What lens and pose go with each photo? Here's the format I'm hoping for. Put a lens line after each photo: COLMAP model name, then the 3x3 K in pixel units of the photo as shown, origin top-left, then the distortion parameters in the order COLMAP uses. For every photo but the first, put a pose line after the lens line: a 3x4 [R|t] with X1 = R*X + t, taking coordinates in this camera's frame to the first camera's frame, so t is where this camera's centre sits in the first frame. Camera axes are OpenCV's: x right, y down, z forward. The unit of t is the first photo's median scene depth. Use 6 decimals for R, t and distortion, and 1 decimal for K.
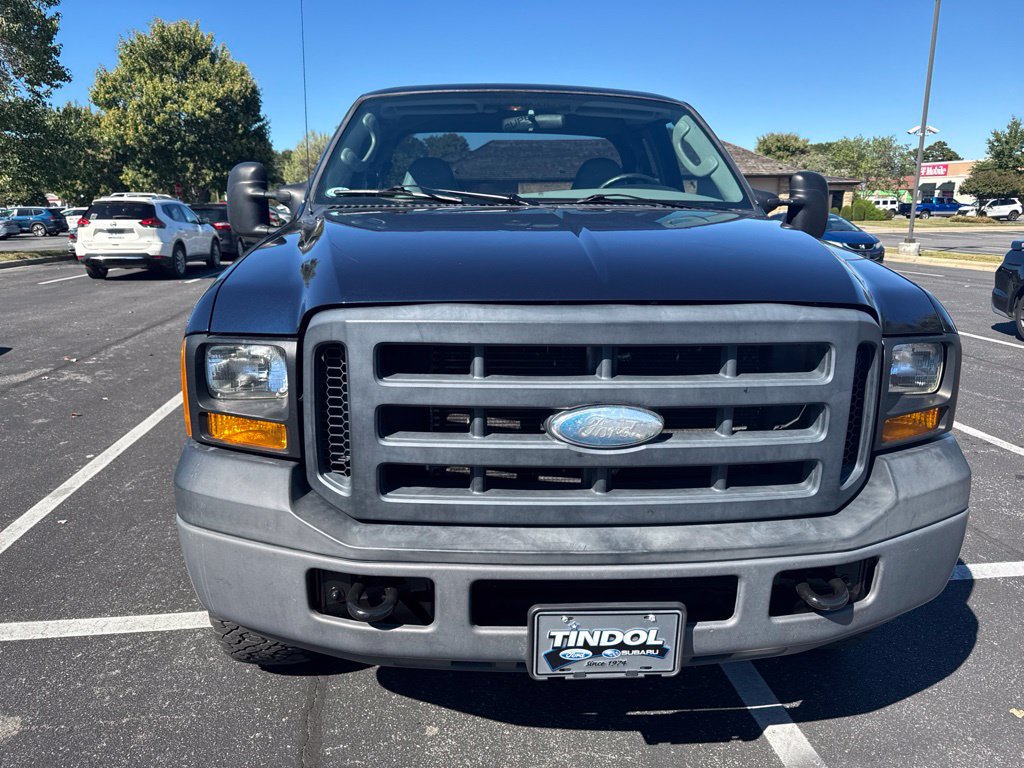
lens RADIAL K [[715.3, 0, 509.8], [0, 715.3, 384.5], [0, 0, 1]] dist [0.044431, -0.059768]
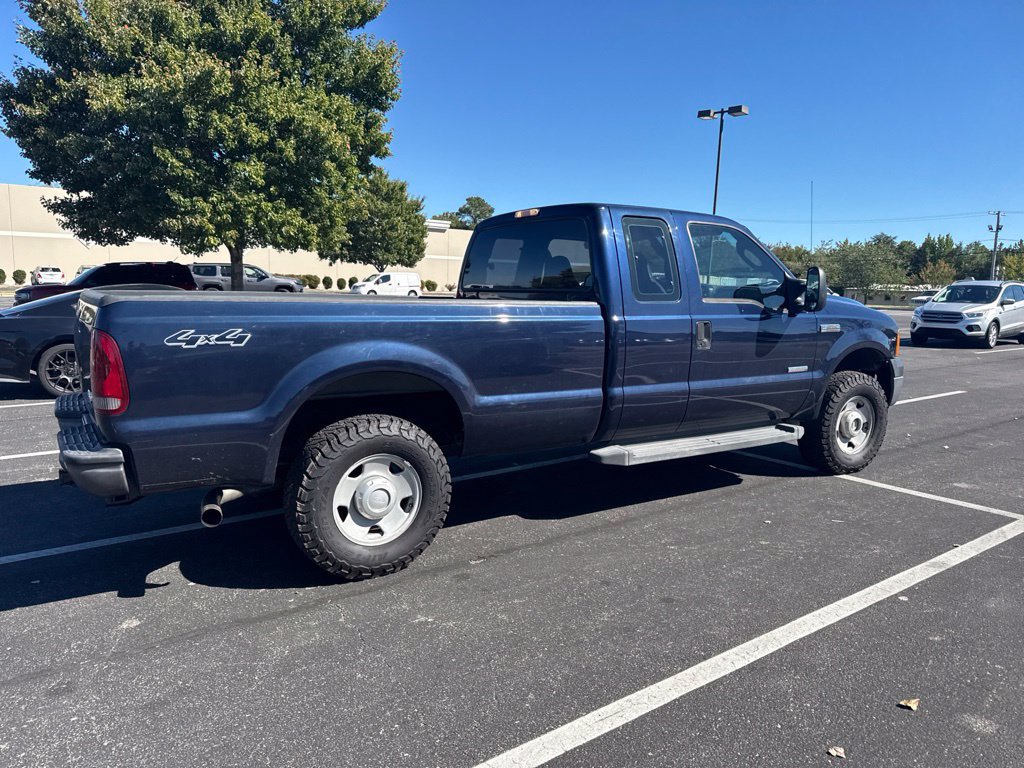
lens RADIAL K [[715.1, 0, 500.9], [0, 715.1, 382.9], [0, 0, 1]] dist [0.044964, -0.060755]
pose [[-0.467769, -0.129445, 0.874320, -0.078287], [0.195933, 0.949418, 0.245389, -0.031134], [-0.861860, 0.286093, -0.418746, 0.123973]]
